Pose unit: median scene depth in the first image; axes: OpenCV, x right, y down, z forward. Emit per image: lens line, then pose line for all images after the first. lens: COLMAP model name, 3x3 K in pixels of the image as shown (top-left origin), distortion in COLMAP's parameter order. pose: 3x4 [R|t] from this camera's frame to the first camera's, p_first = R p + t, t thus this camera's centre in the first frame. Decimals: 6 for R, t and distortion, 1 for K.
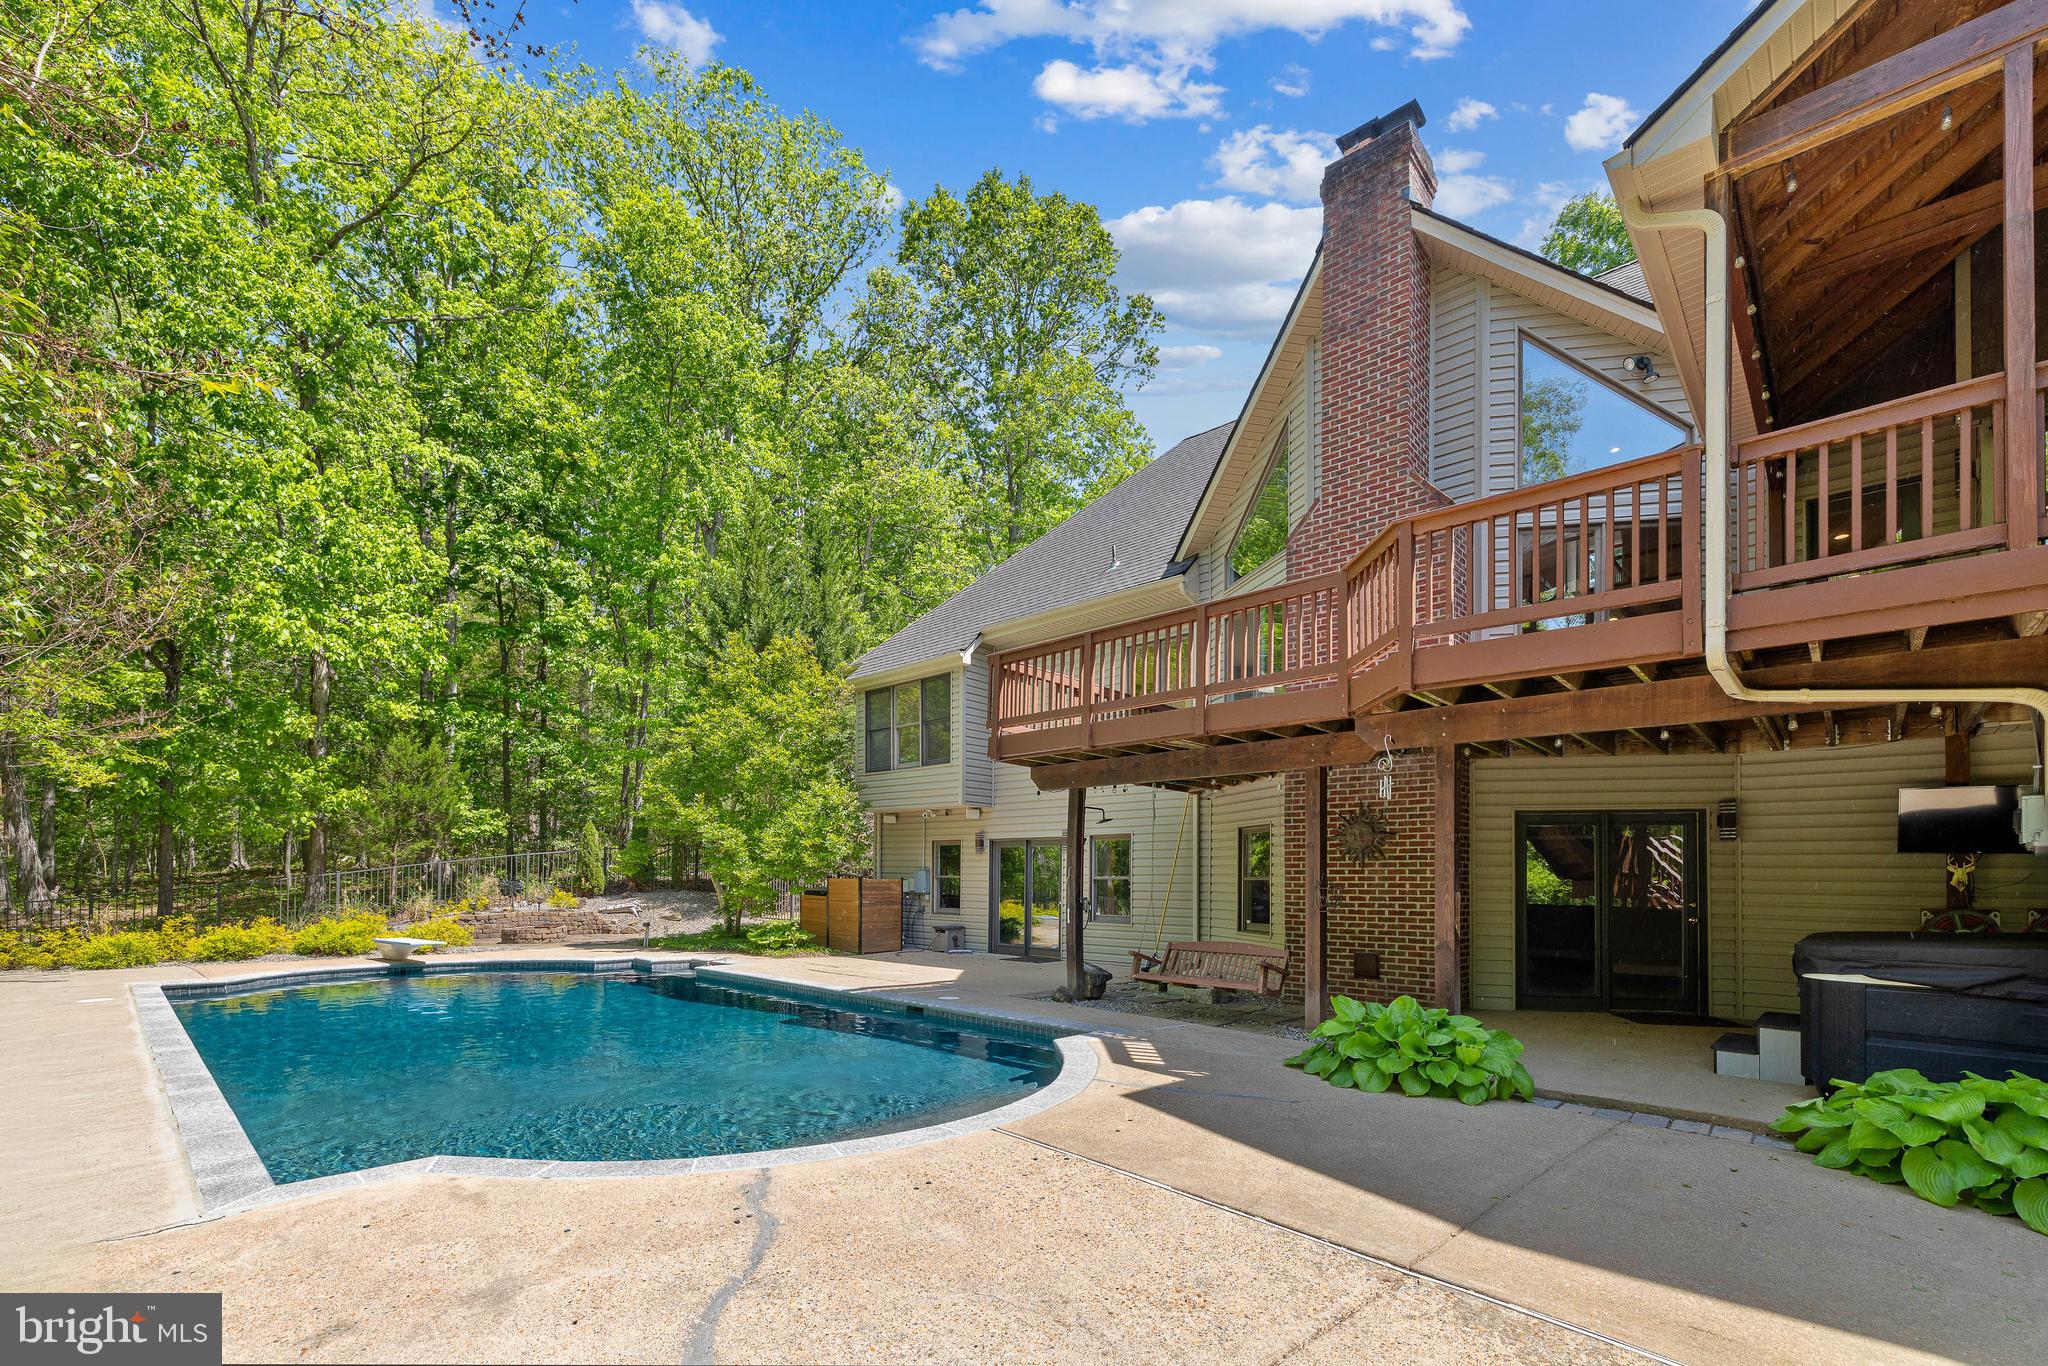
lens RADIAL K [[885.0, 0, 1024.0], [0, 885.0, 683.0], [0, 0, 1]] dist [0.000089, -0.000005]
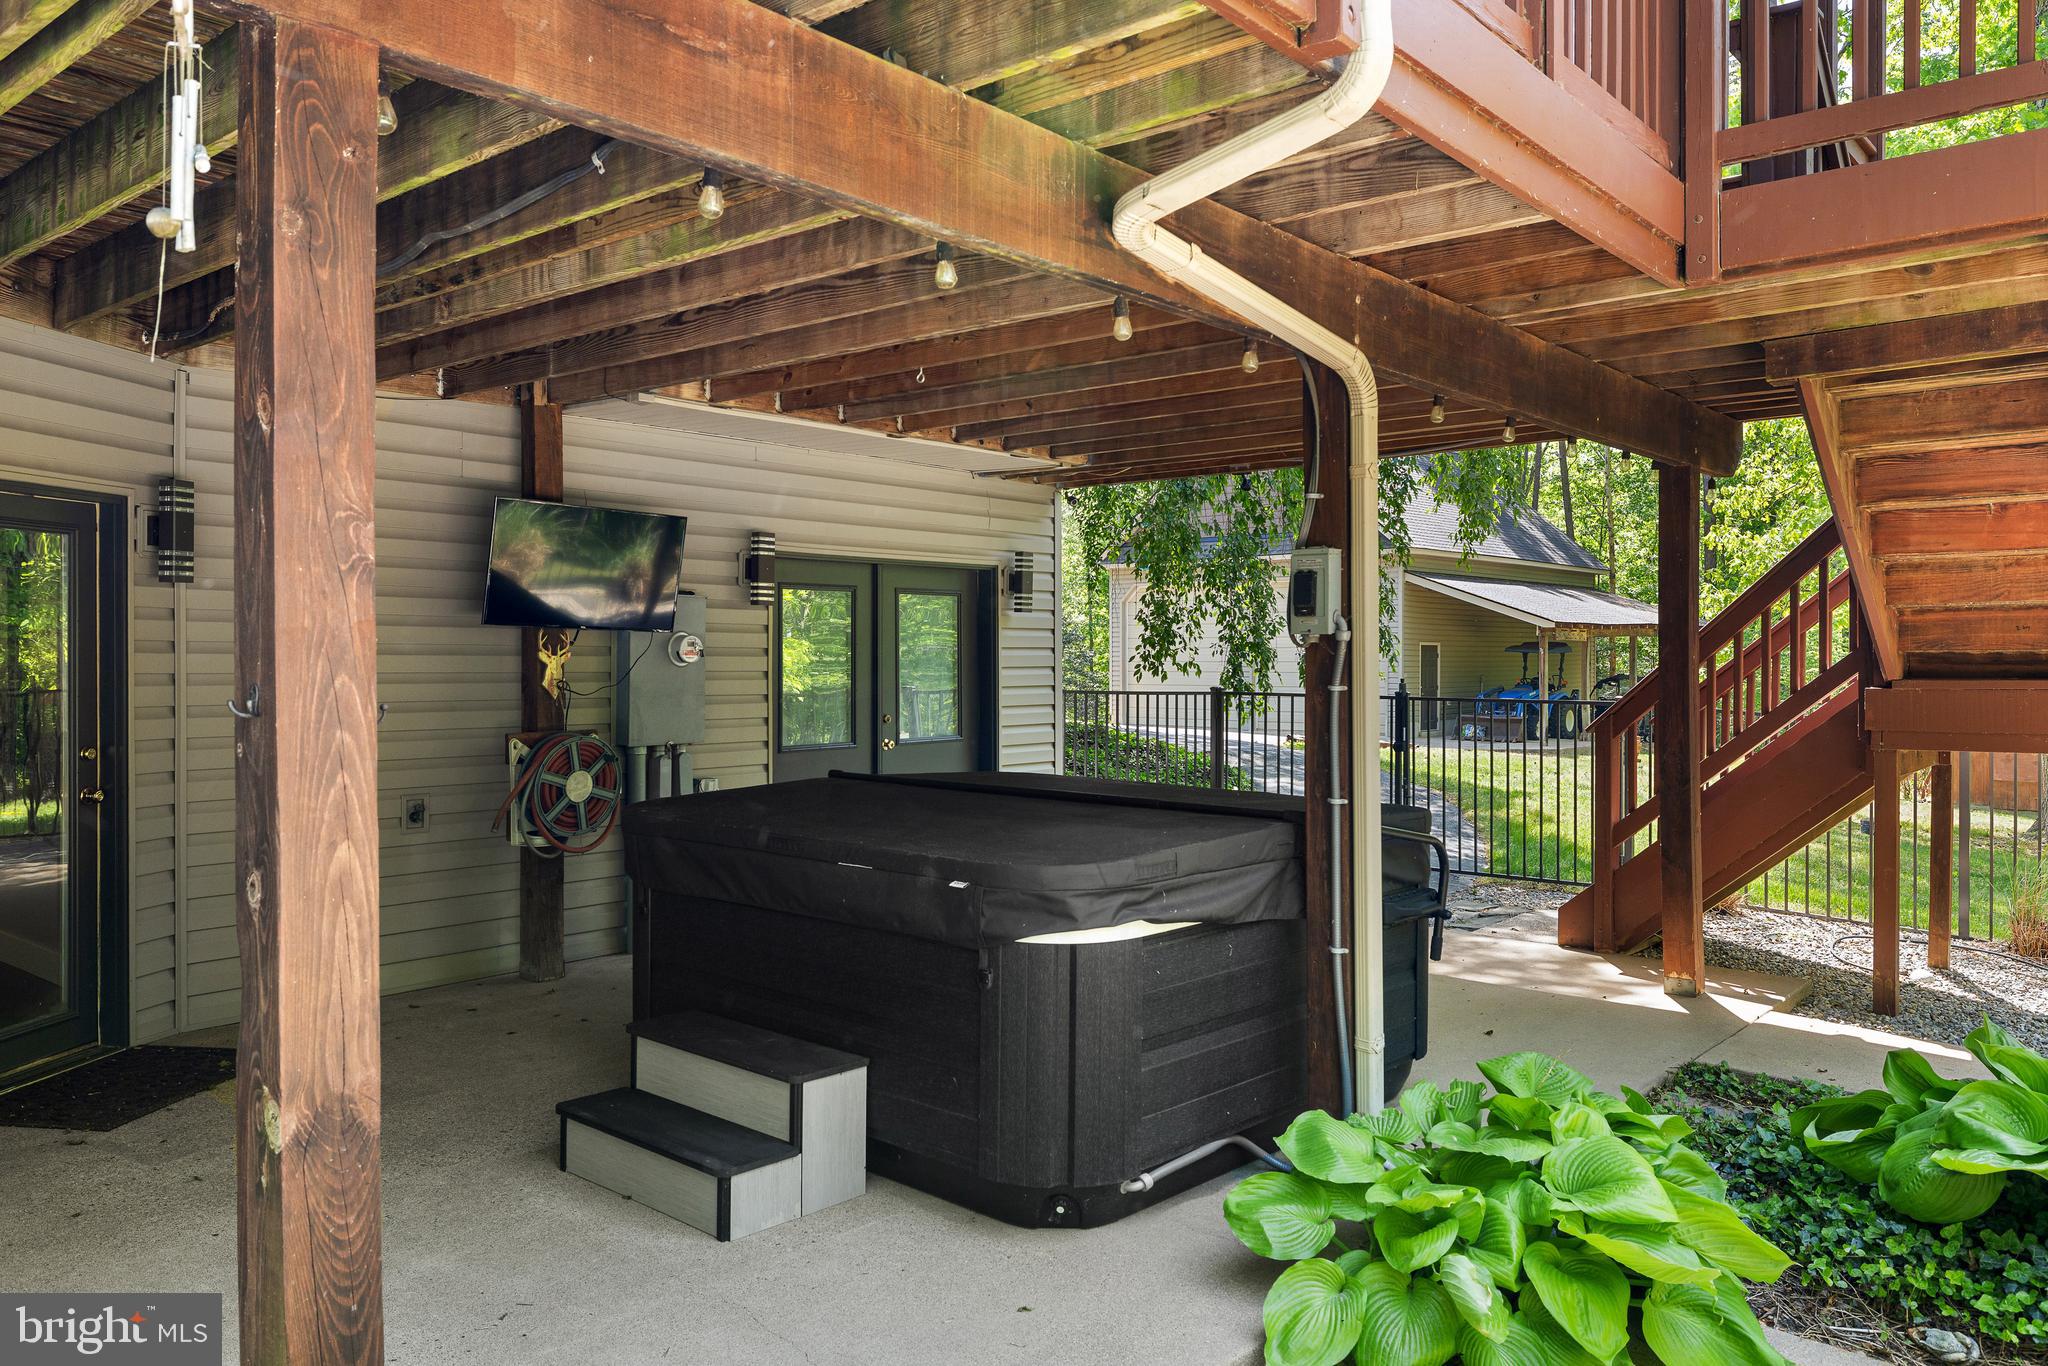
lens RADIAL K [[1474.7, 0, 1024.0], [0, 1474.7, 683.0], [0, 0, 1]] dist [0.001561, 0.000415]
pose [[-0.060110, -0.028611, 0.997782, 0.146902], [-0.223627, 0.974567, 0.014473, 0.148159], [-0.972819, -0.222261, -0.064980, 0.773154]]
